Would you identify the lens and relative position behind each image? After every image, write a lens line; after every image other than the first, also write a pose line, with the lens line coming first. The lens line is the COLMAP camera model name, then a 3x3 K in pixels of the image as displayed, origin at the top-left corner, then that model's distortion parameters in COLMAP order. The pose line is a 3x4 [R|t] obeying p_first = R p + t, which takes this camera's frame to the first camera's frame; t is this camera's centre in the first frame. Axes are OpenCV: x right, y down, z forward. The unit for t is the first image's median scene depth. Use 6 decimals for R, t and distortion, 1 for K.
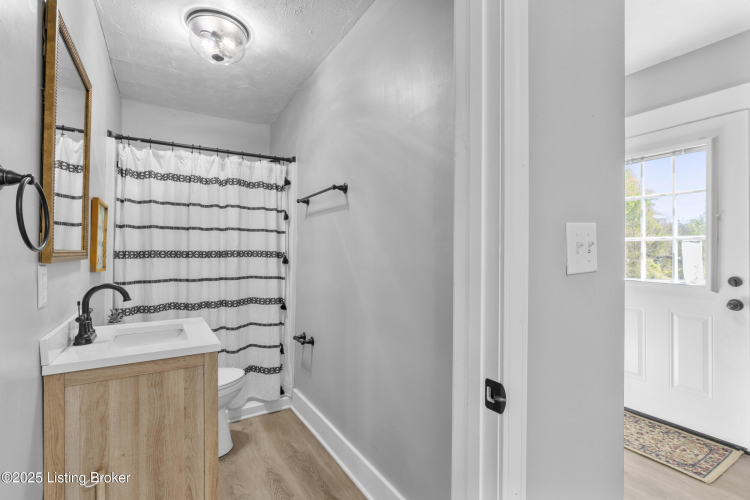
lens RADIAL K [[351.9, 0, 373.5], [0, 351.9, 249.8], [0, 0, 1]] dist [-0.011046, 0.003515]
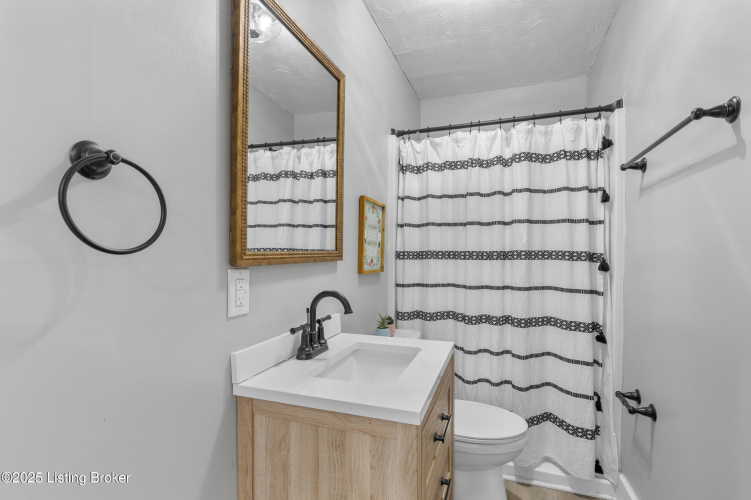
lens RADIAL K [[352.4, 0, 372.0], [0, 352.4, 249.1], [0, 0, 1]] dist [-0.011046, 0.003515]
pose [[0.622986, -0.003972, -0.782223, -0.016478], [0.004500, 0.999989, -0.001494, -0.001419], [0.782220, -0.002590, 0.622996, 0.305579]]
